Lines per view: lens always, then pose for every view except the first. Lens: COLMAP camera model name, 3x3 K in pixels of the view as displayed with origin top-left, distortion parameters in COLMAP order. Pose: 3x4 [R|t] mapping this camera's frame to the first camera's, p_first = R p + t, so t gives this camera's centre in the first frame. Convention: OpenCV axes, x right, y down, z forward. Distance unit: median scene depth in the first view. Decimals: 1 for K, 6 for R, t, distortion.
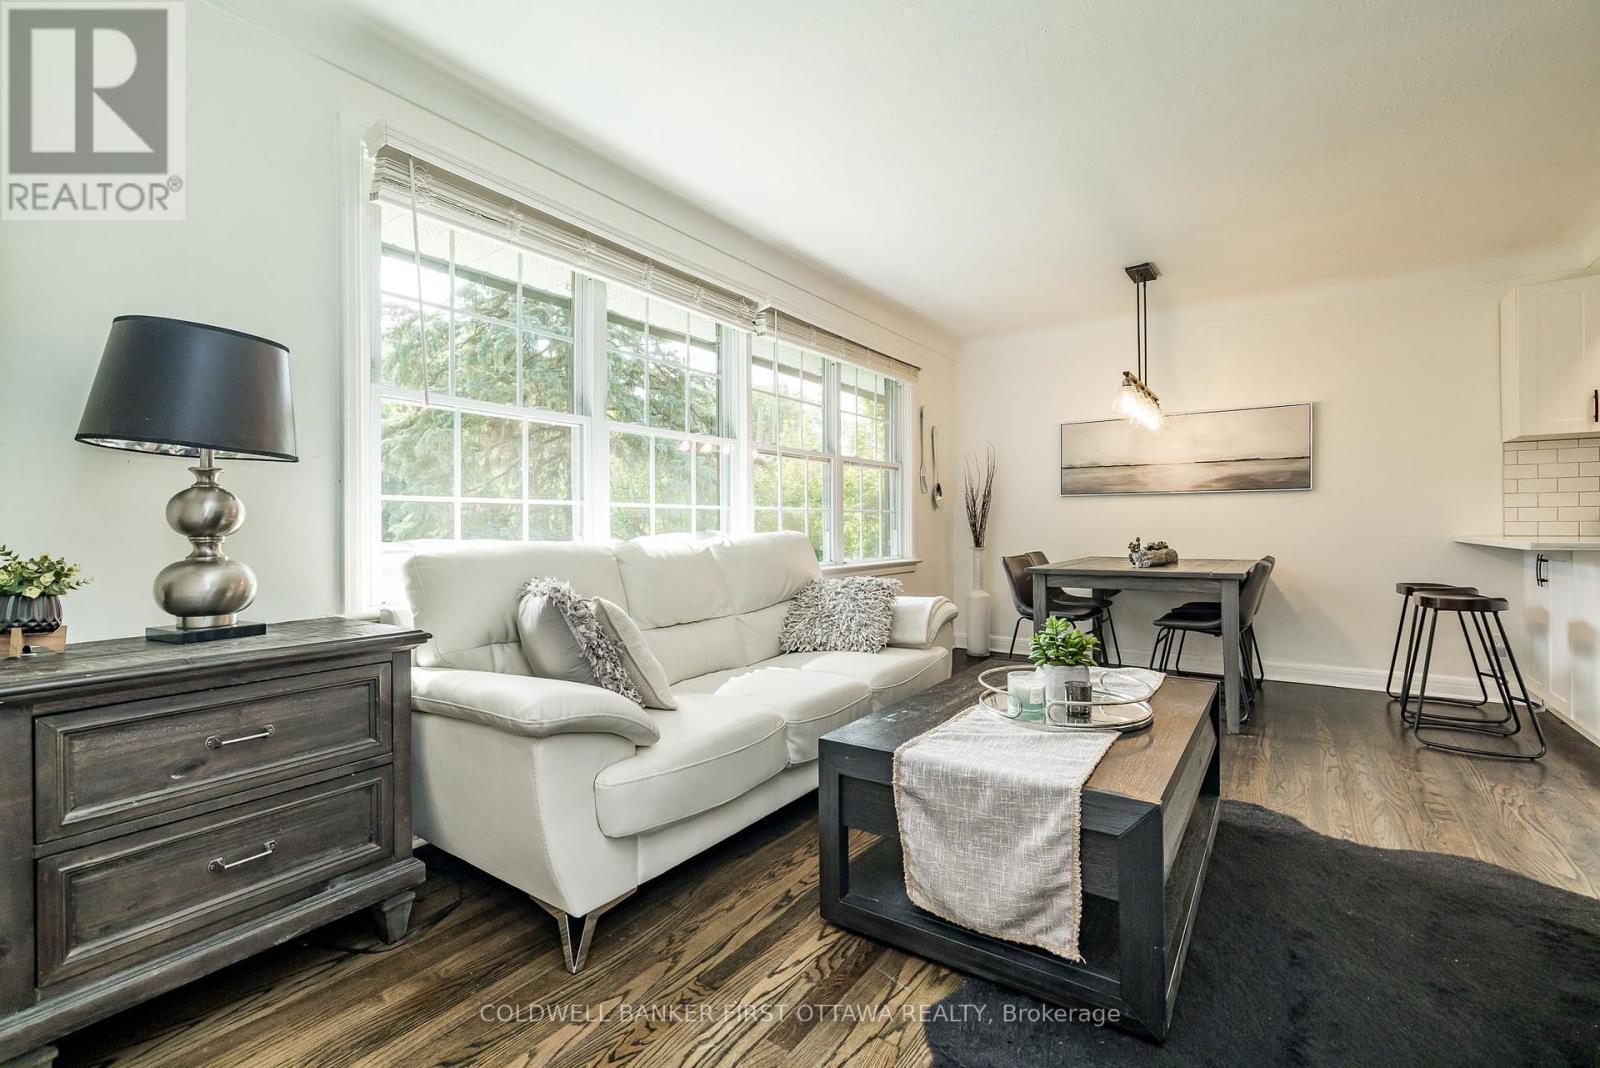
lens RADIAL K [[662.5, 0, 802.4], [0, 662.5, 524.2], [0, 0, 1]] dist [-0.000661, 0.000025]
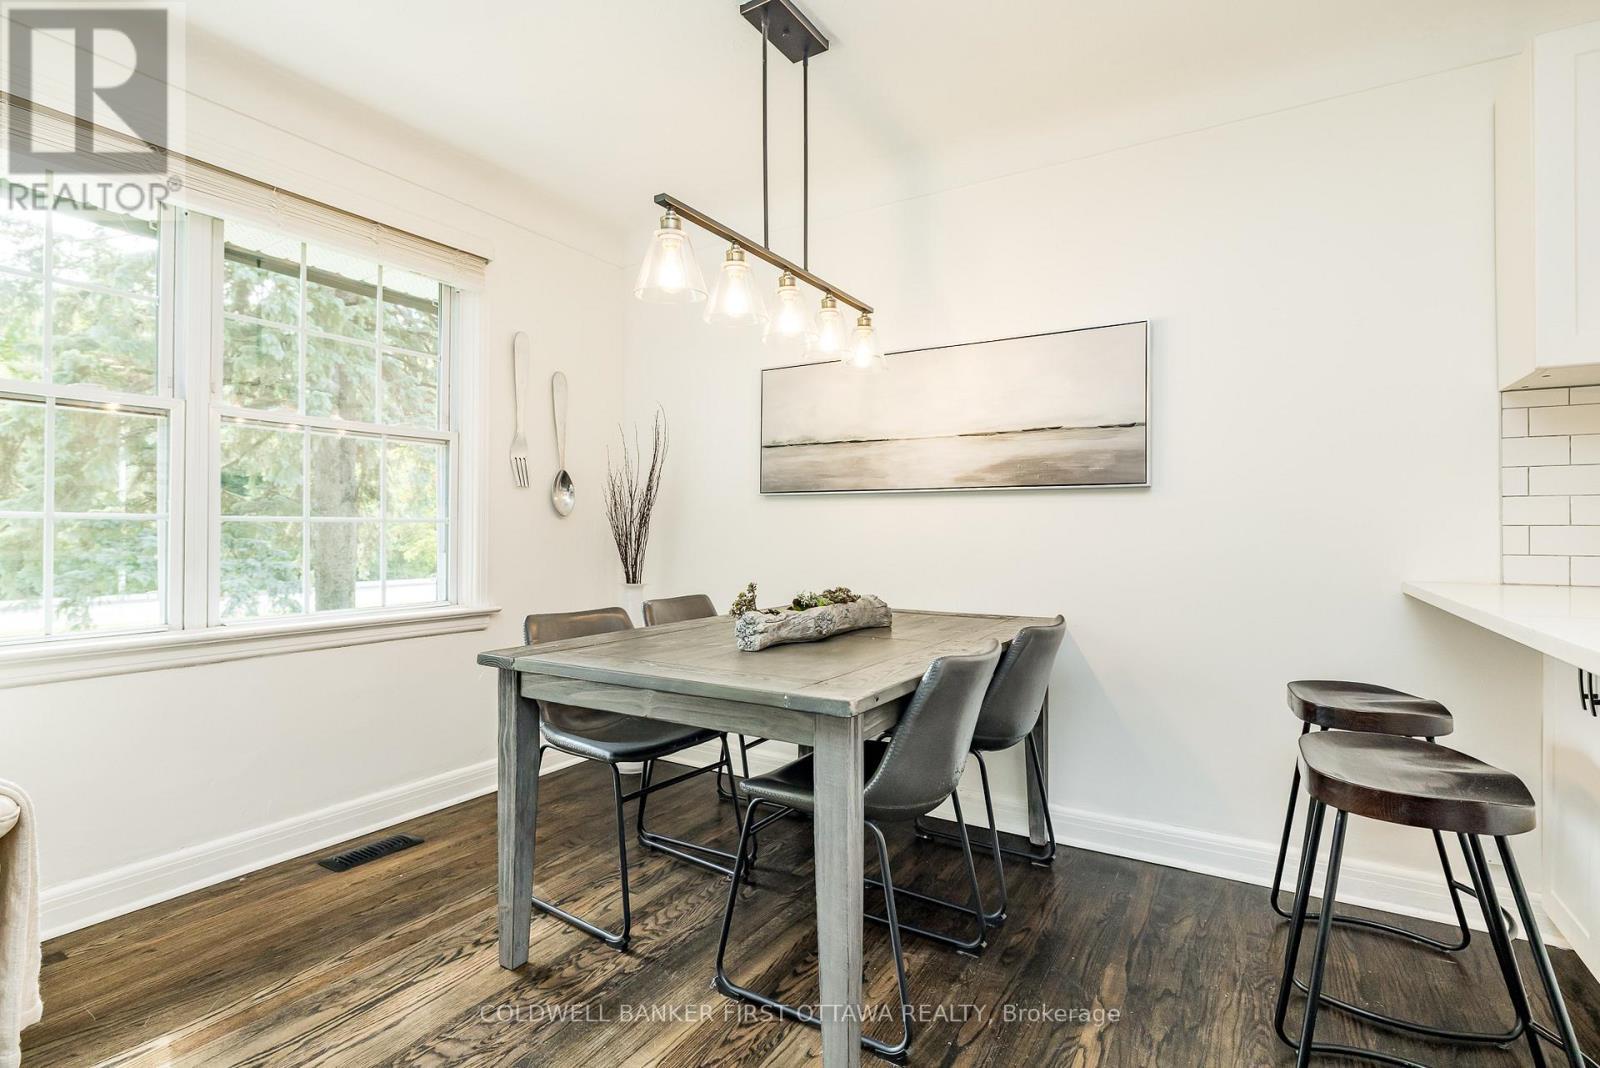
lens RADIAL K [[700.0, 0, 800.0], [0, 700.0, 534.0], [0, 0, 1]] dist [0.000139, 0.000166]
pose [[0.998298, 0.006786, 0.057931, 0.451181], [-0.007352, 0.999927, 0.009567, -0.017111], [-0.057862, -0.009977, 0.998275, 0.450070]]
